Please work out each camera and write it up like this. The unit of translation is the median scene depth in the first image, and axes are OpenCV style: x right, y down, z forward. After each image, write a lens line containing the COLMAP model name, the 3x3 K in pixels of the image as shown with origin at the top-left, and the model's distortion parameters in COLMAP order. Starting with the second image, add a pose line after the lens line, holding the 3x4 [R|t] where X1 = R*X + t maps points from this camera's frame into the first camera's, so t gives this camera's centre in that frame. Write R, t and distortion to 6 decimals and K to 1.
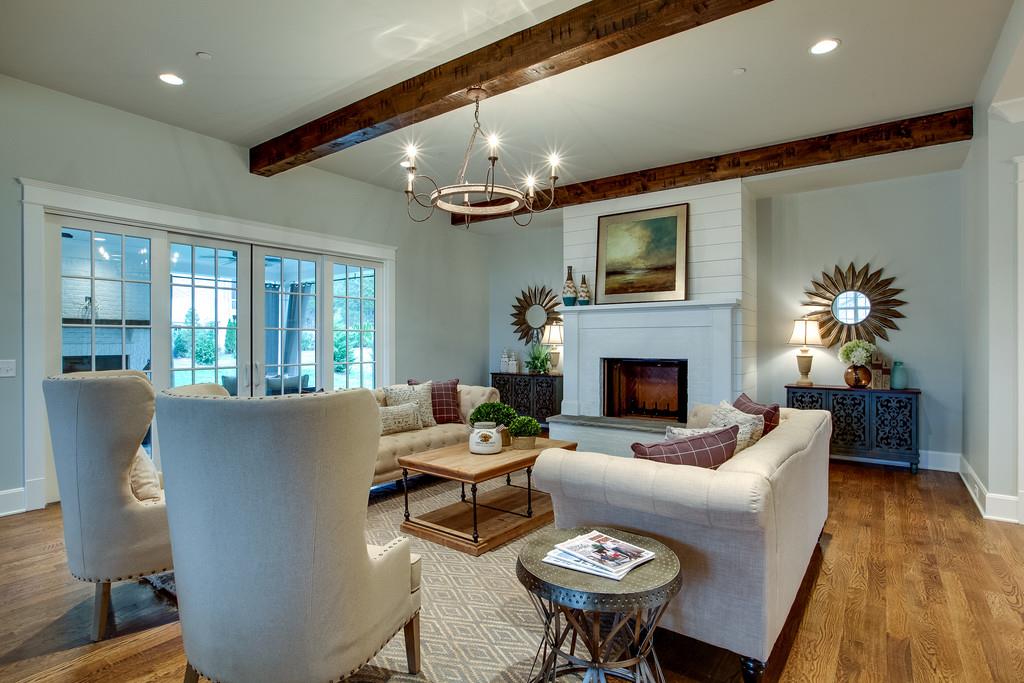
lens RADIAL K [[501.5, 0, 502.4], [0, 501.5, 342.5], [0, 0, 1]] dist [-0.025907, 0.000355]
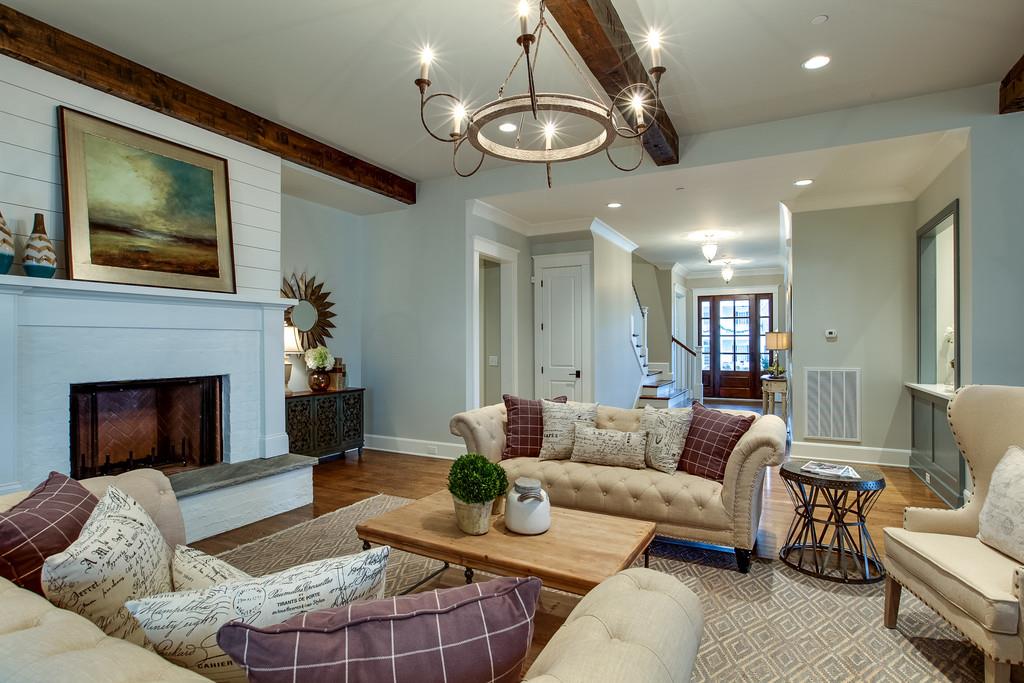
lens RADIAL K [[532.7, 0, 499.5], [0, 532.7, 343.4], [0, 0, 1]] dist [-0.047665, 0.024118]
pose [[-0.141249, 0.000588, 0.989974, -0.429086], [0.004984, 0.999988, 0.000117, -0.009662], [-0.989962, 0.004951, -0.141250, 0.694126]]
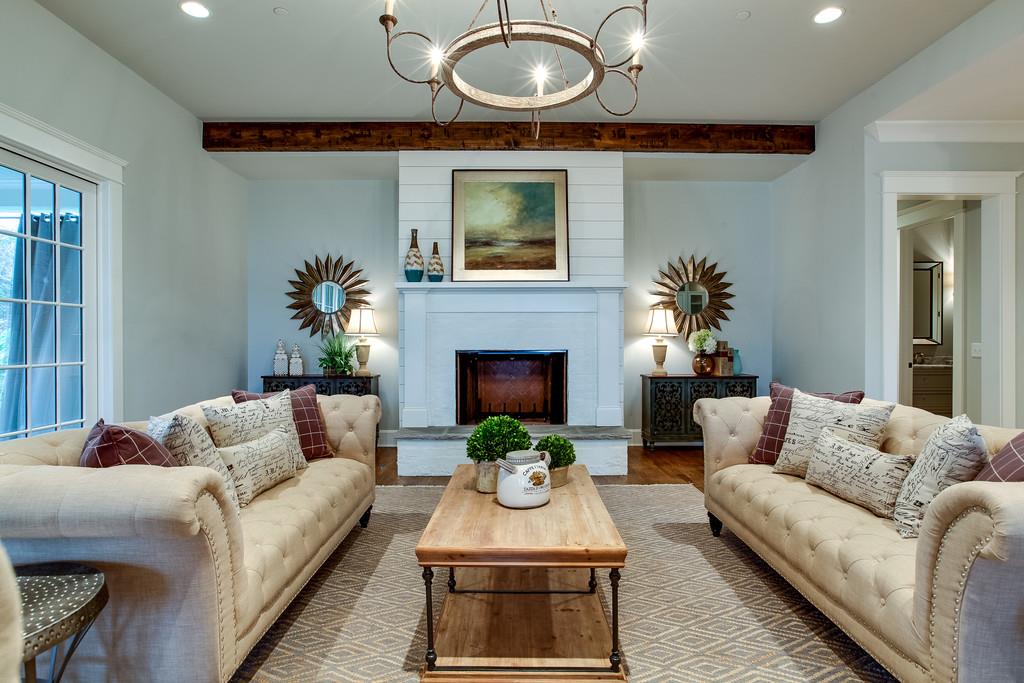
lens RADIAL K [[532.7, 0, 499.5], [0, 532.7, 343.4], [0, 0, 1]] dist [-0.047665, 0.024118]
pose [[0.806853, -0.002155, 0.590749, -0.259842], [0.000499, 0.999995, 0.002966, 0.018710], [-0.590753, -0.002099, 0.806850, 0.315552]]
